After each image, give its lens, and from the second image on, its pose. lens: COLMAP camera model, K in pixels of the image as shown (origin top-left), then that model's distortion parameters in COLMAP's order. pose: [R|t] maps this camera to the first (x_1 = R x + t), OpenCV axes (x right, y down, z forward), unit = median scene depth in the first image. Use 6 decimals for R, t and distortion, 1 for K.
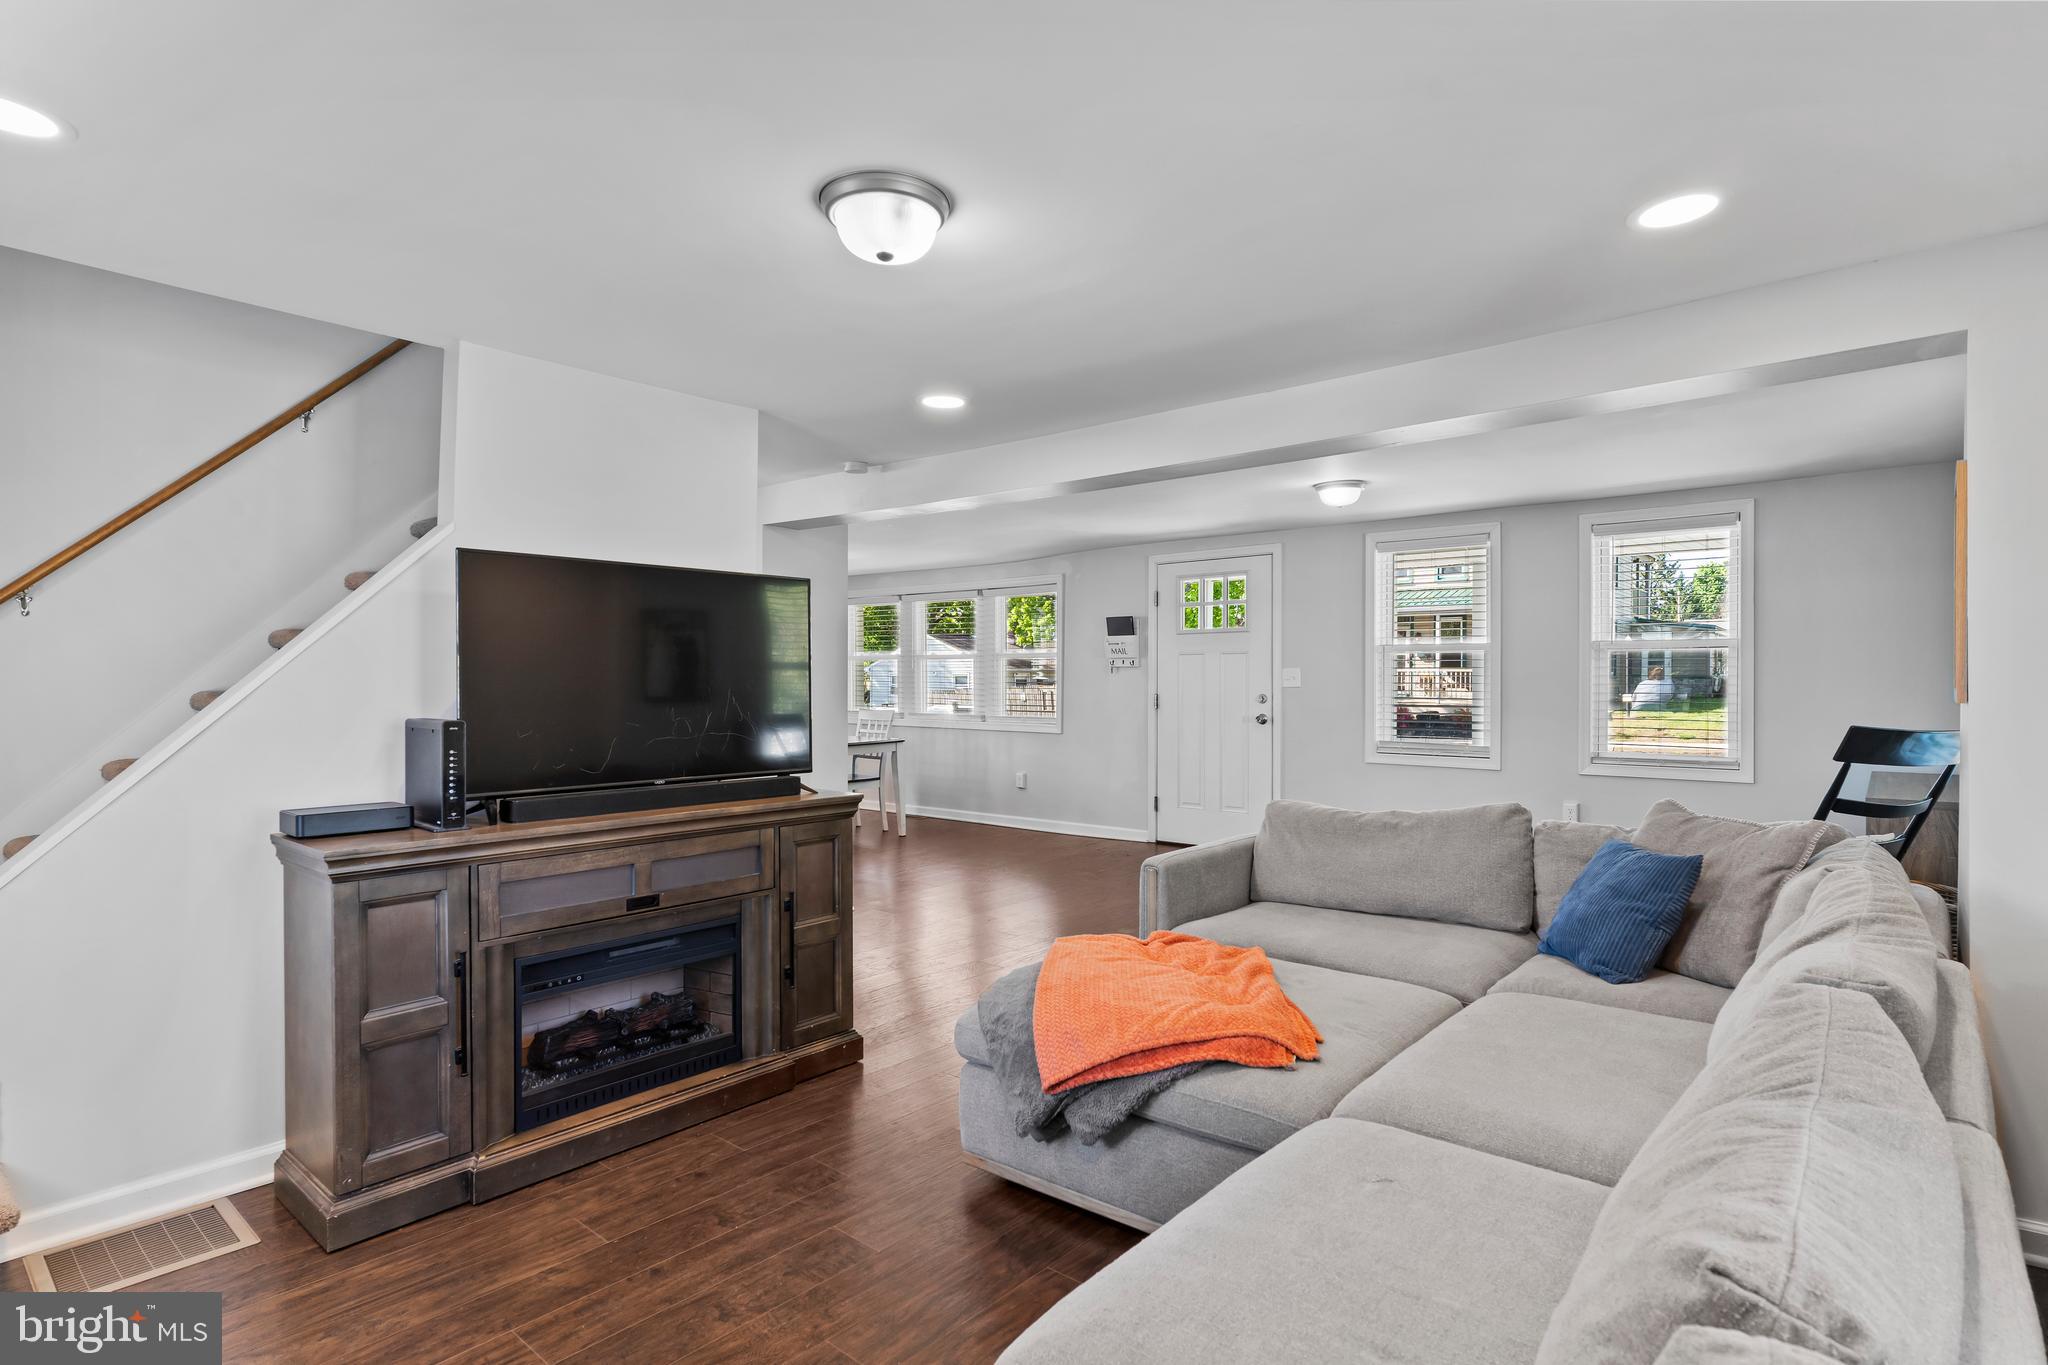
lens RADIAL K [[1043.7, 0, 1021.5], [0, 1043.7, 683.6], [0, 0, 1]] dist [-0.005236, 0.000826]
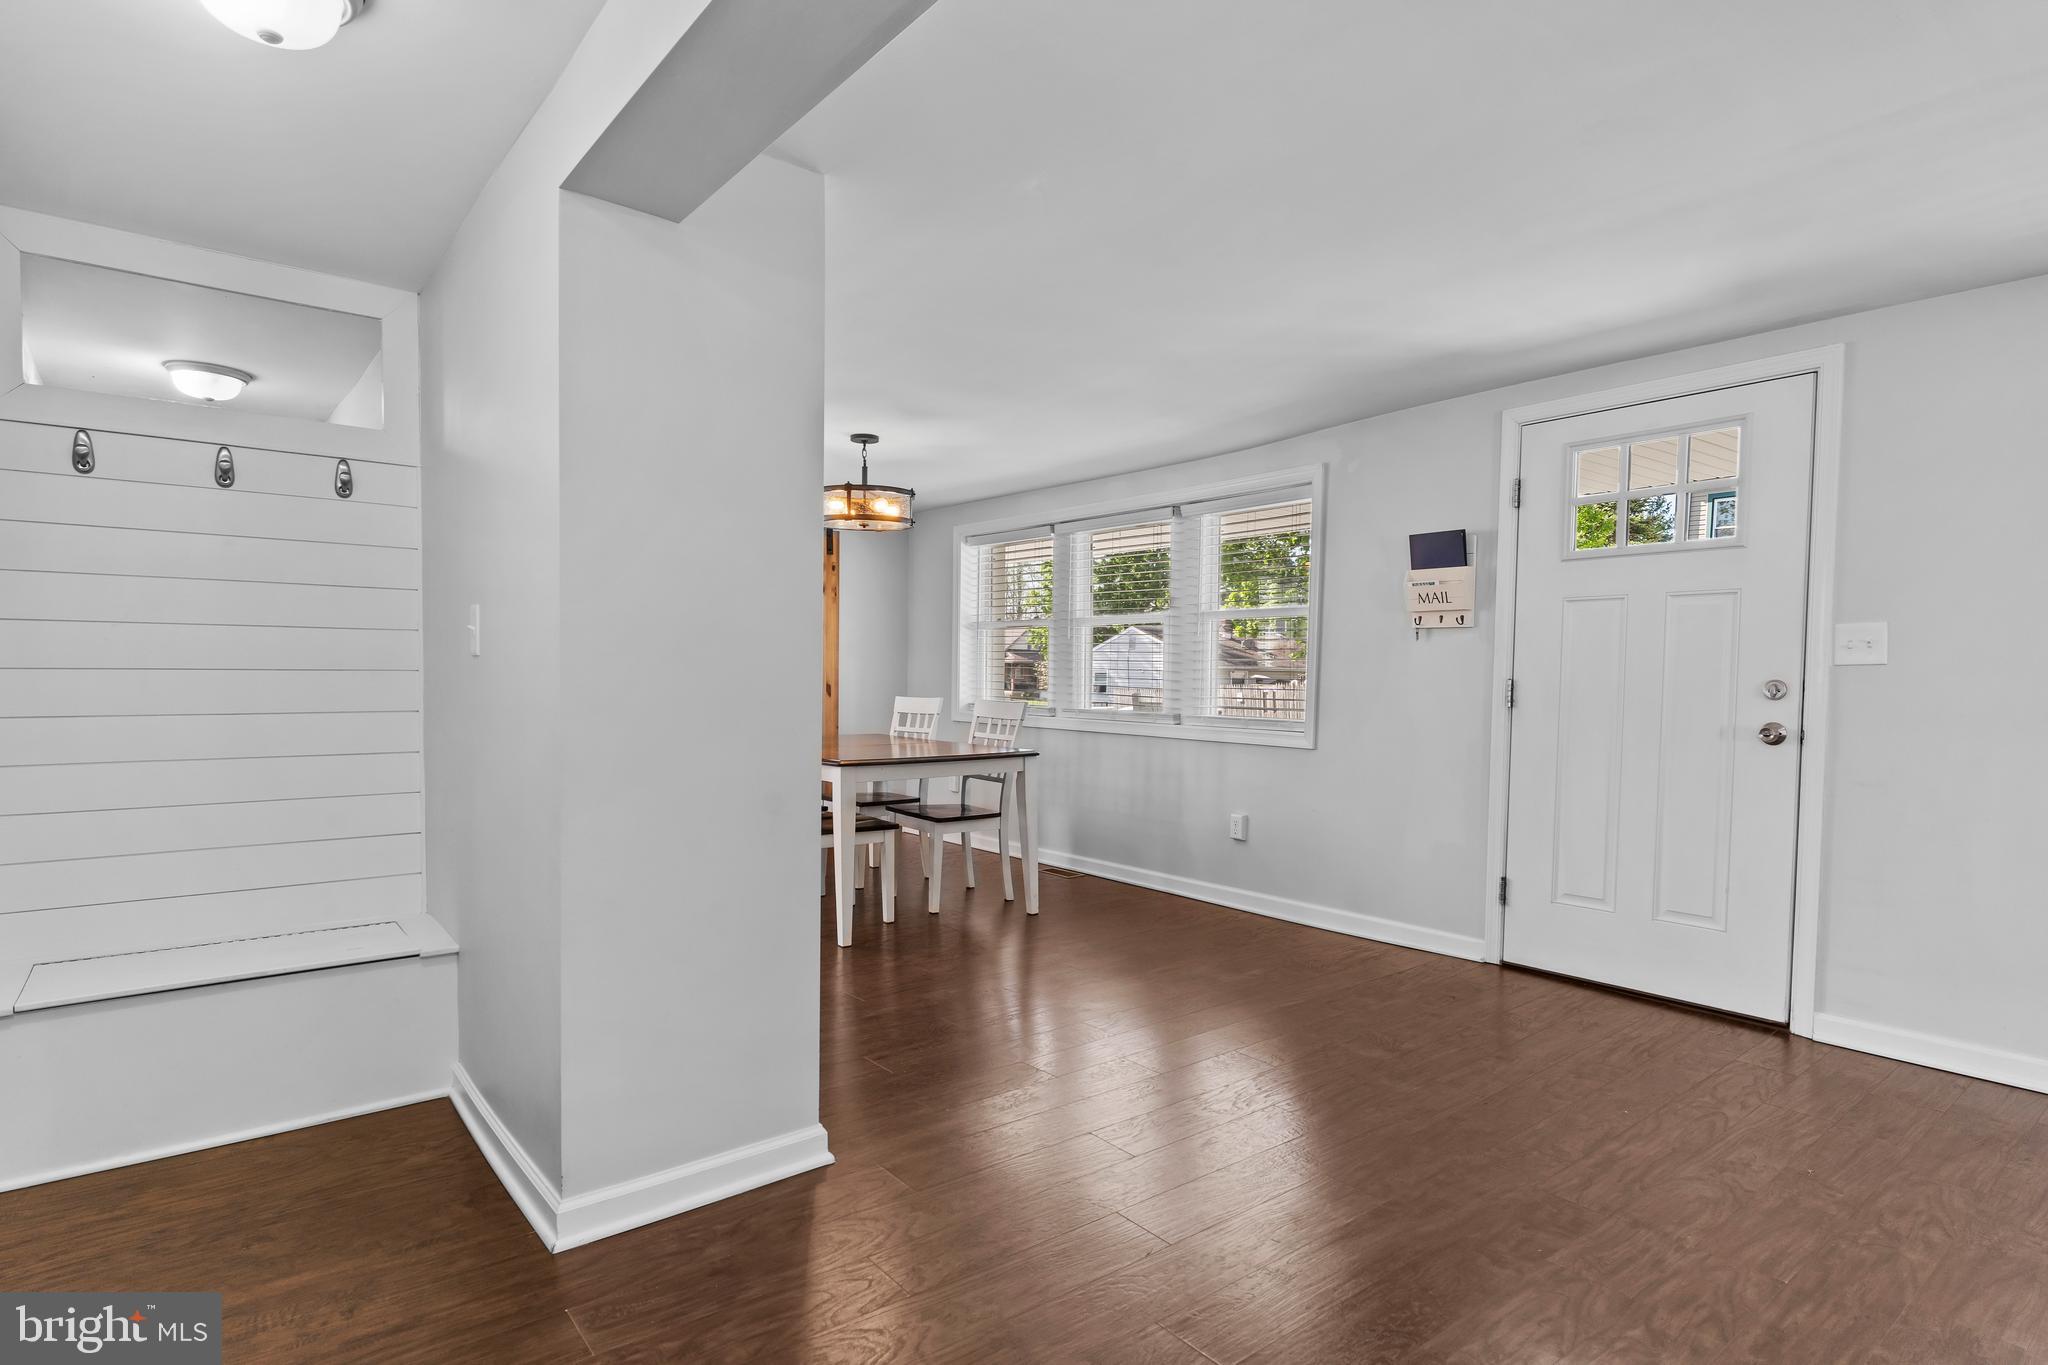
lens RADIAL K [[1058.6, 0, 1029.5], [0, 1058.6, 721.8], [0, 0, 1]] dist [-0.001385, 0.000118]
pose [[0.981110, 0.023439, -0.192025, -0.002991], [-0.016685, 0.999186, 0.036715, 0.014435], [0.192729, -0.032817, 0.980703, 0.404632]]
